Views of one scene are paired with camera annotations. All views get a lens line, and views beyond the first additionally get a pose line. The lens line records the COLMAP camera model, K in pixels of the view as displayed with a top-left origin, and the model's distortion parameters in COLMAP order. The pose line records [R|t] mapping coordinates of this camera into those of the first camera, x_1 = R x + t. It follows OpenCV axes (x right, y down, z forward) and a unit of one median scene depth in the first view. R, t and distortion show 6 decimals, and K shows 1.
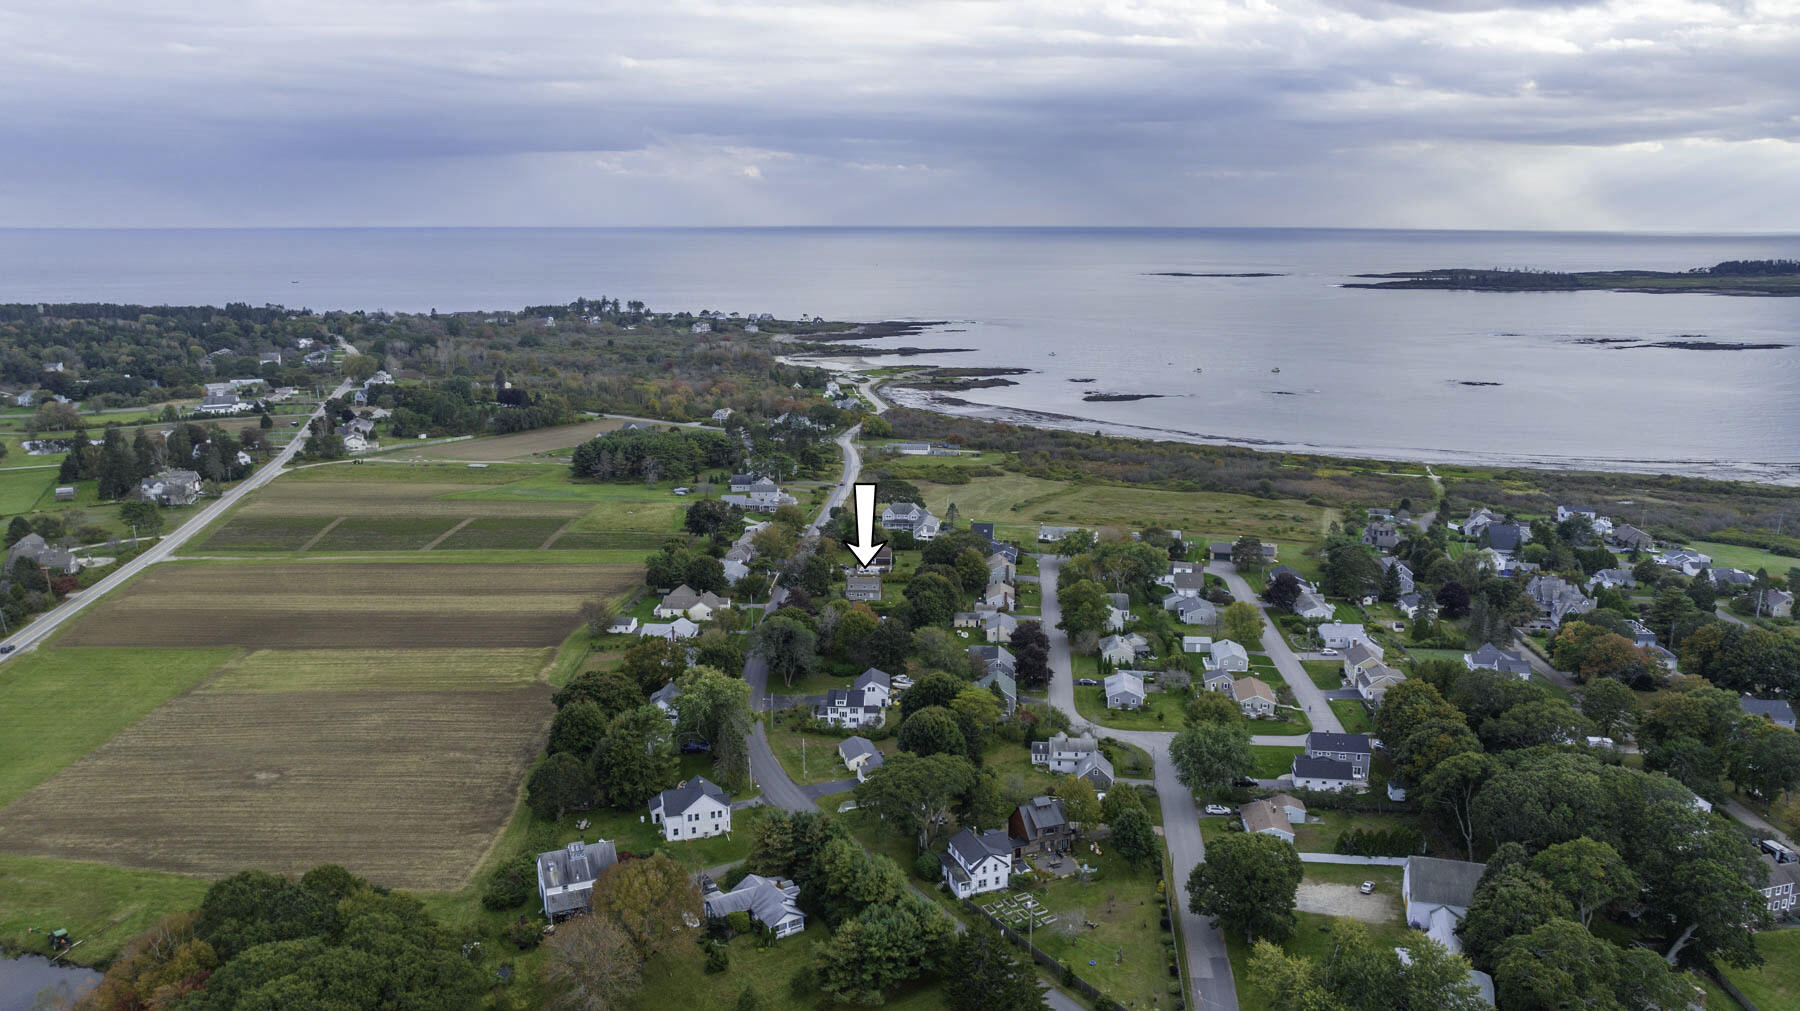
lens RADIAL K [[1308.0, 0, 897.8], [0, 1308.0, 506.8], [0, 0, 1]] dist [-0.026242, 0.027379]
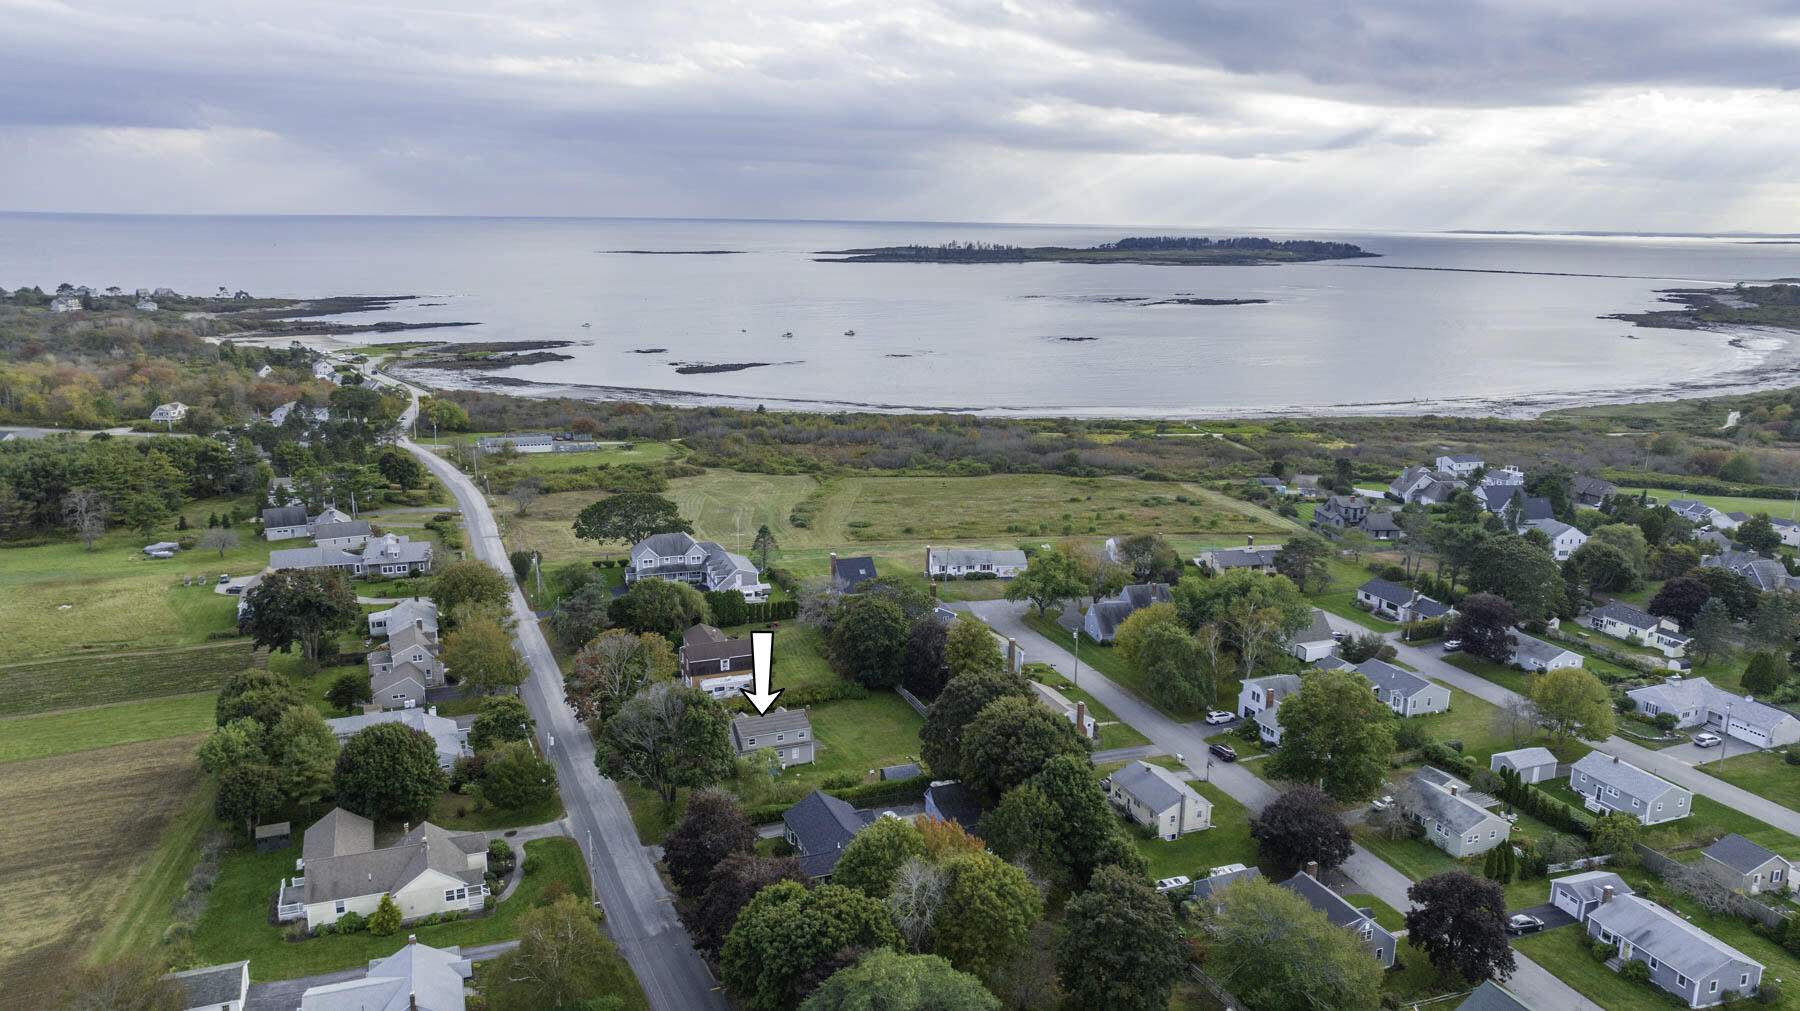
lens RADIAL K [[1308.0, 0, 909.9], [0, 1308.0, 503.4], [0, 0, 1]] dist [-0.026242, 0.027379]
pose [[0.900386, -0.085761, 0.426557, -0.084661], [0.084656, 0.996176, 0.021591, -0.011644], [-0.426778, 0.016670, 0.904203, 0.295788]]
